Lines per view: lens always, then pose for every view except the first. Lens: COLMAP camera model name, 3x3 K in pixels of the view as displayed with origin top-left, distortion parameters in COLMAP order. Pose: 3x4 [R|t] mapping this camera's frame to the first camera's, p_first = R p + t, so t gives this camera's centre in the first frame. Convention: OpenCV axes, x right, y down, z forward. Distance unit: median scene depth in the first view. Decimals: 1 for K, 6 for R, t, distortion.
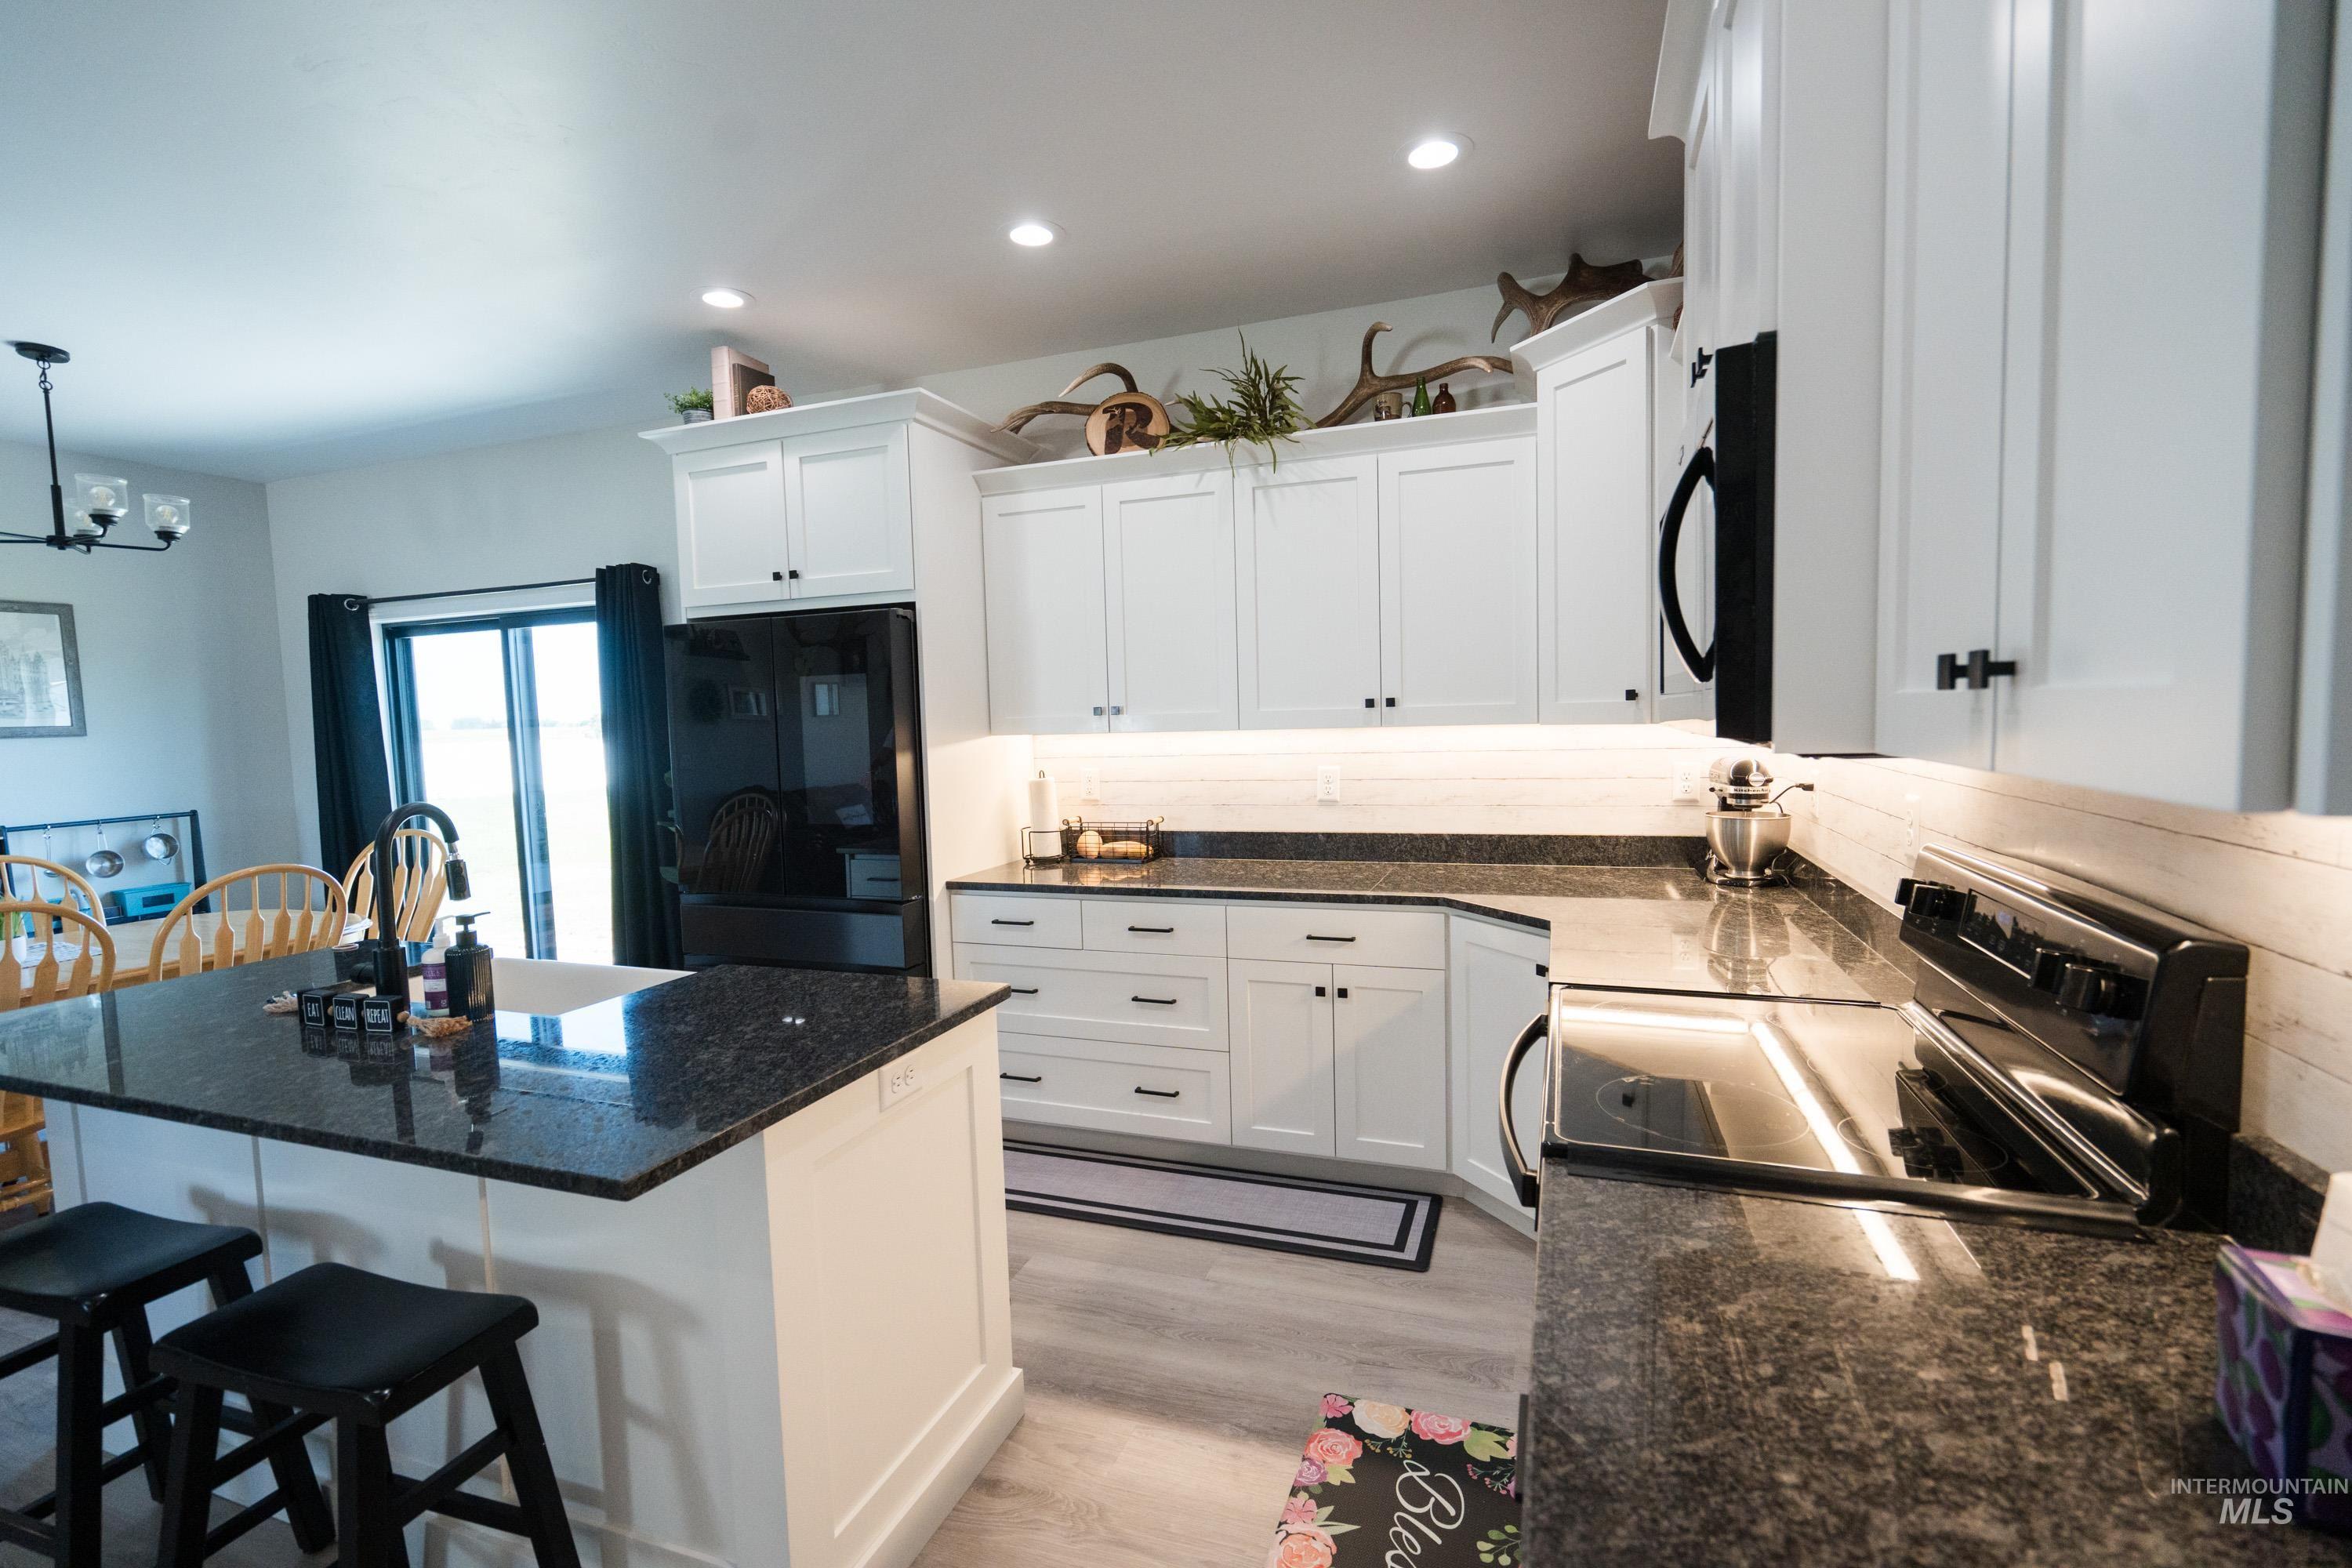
lens RADIAL K [[1051.0, 0, 1163.6], [0, 1051.0, 791.6], [0, 0, 1]] dist [-0.008054, 0.003116]
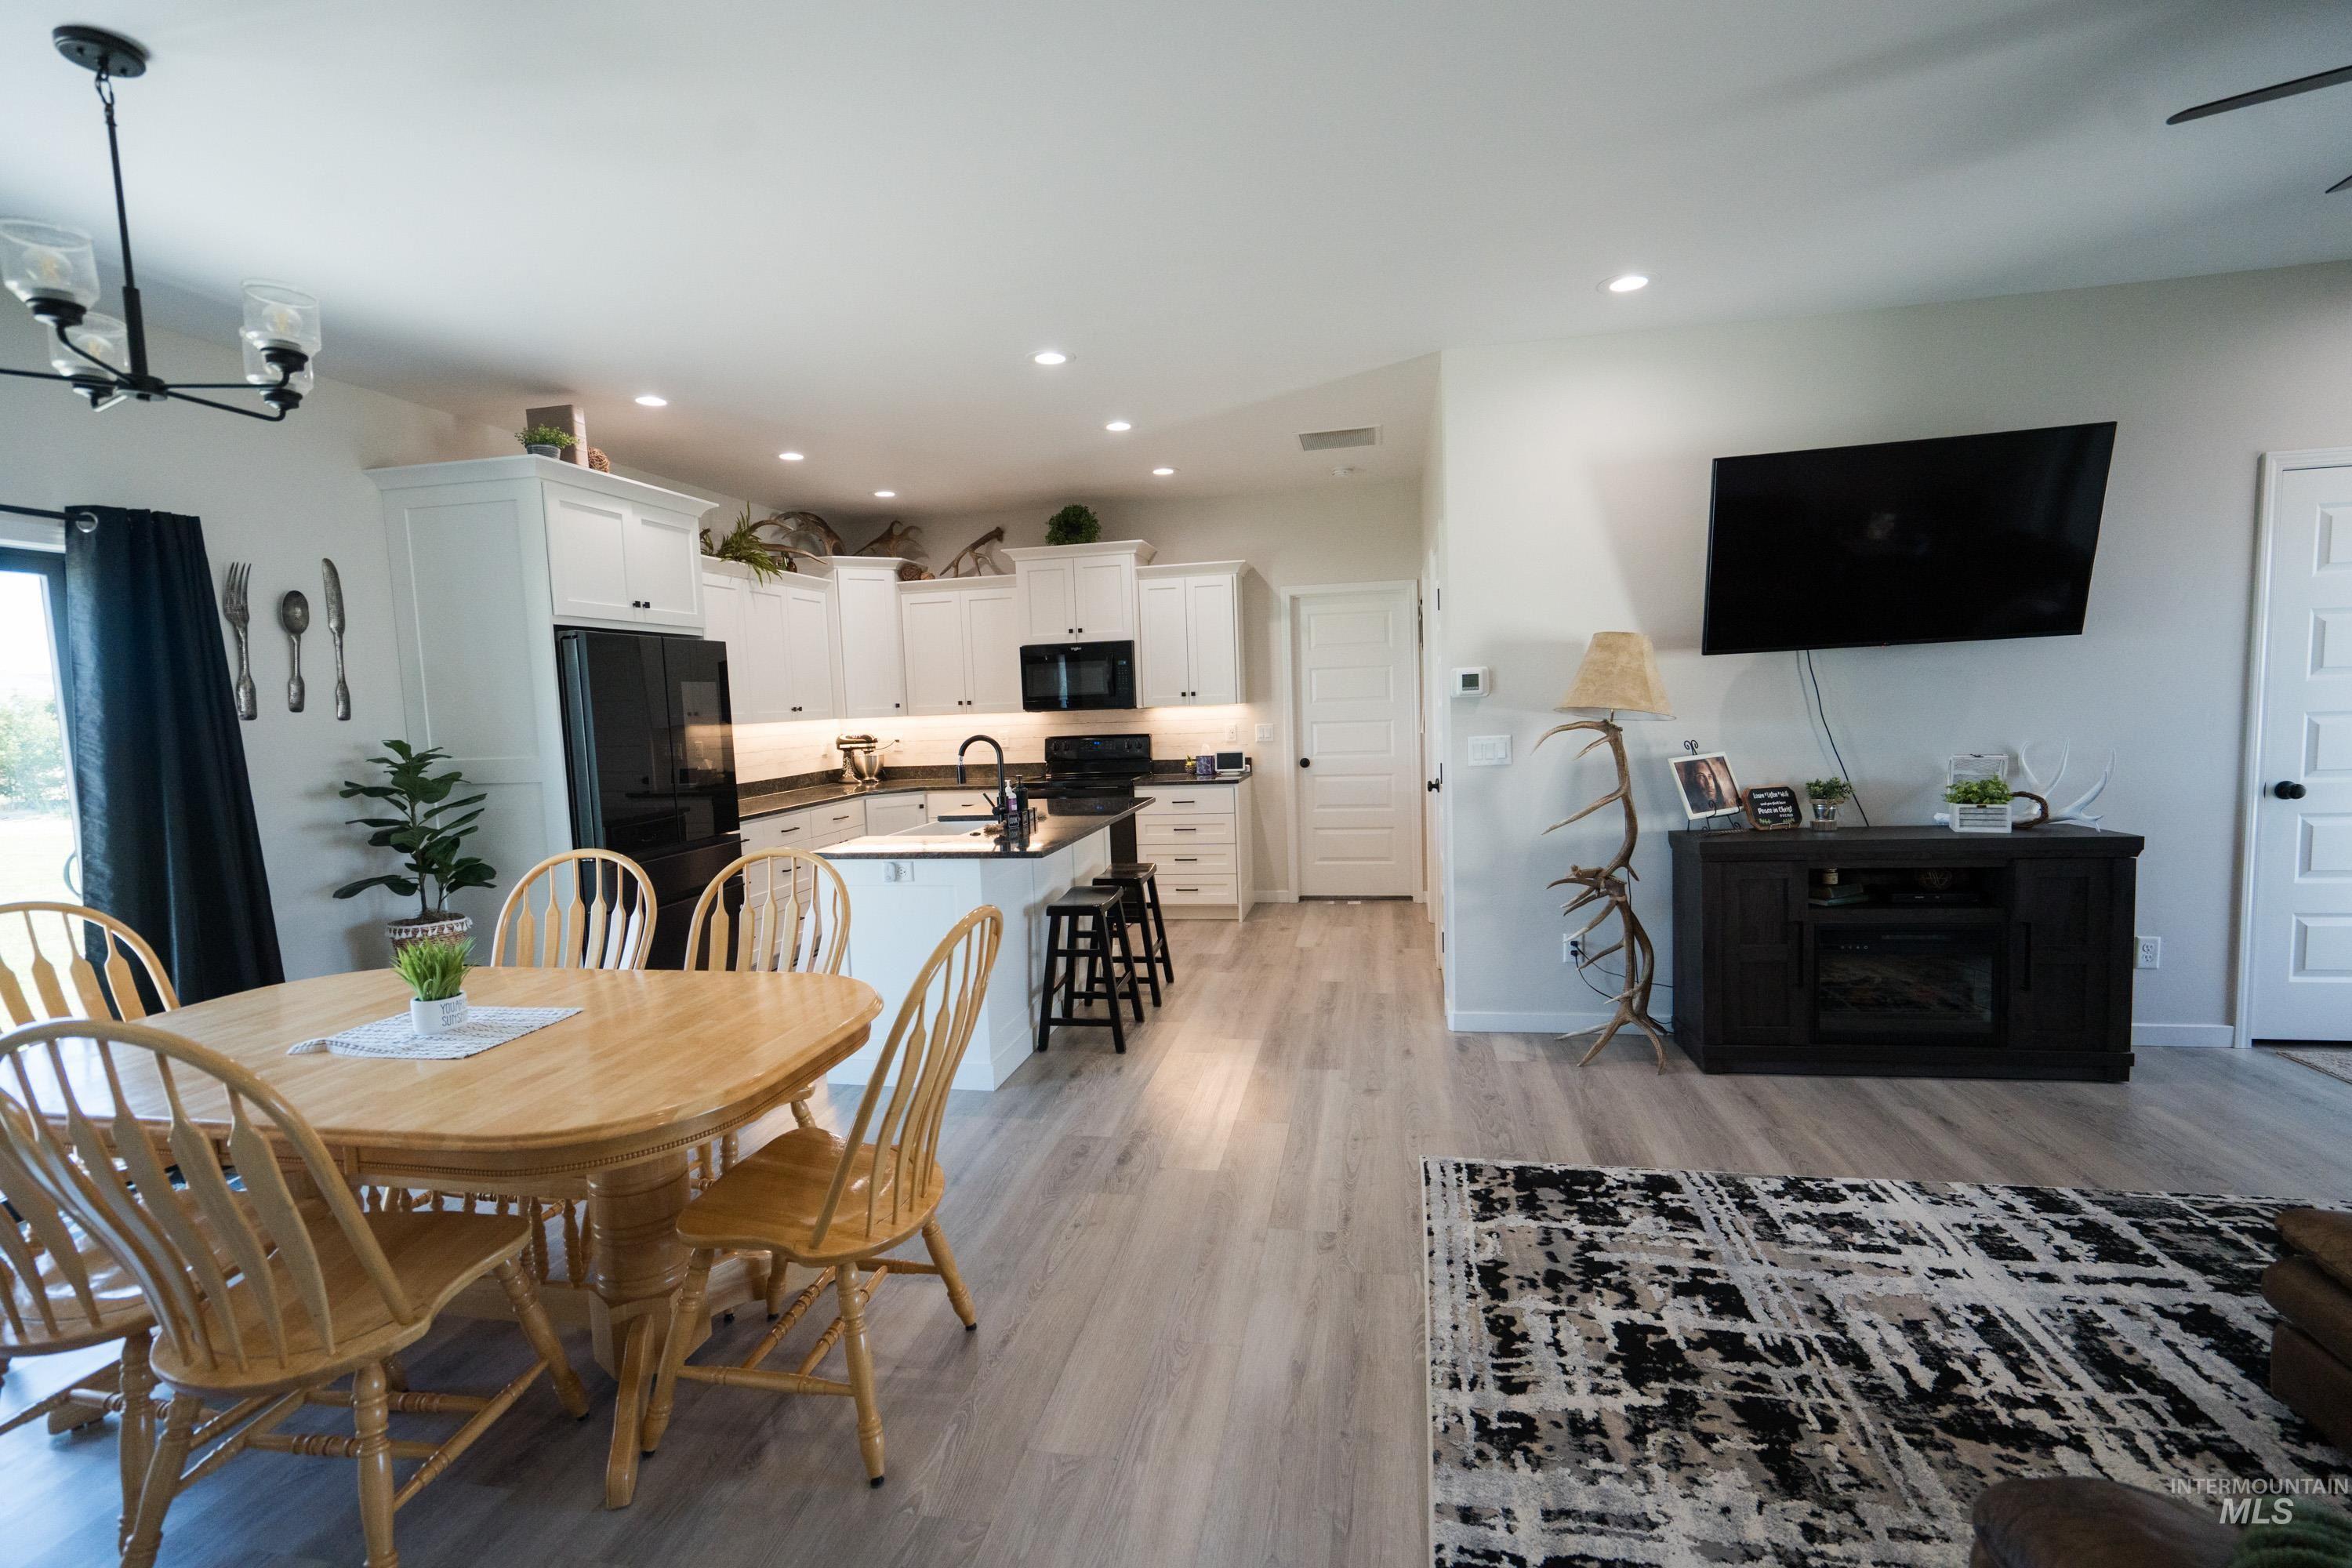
lens RADIAL K [[1051.0, 0, 1169.2], [0, 1051.0, 789.7], [0, 0, 1]] dist [-0.008054, 0.003116]
pose [[-0.149637, -0.052739, 0.987333, -1.790342], [0.115244, 0.990840, 0.070392, 0.009293], [-0.982002, 0.124317, -0.142189, 0.565551]]
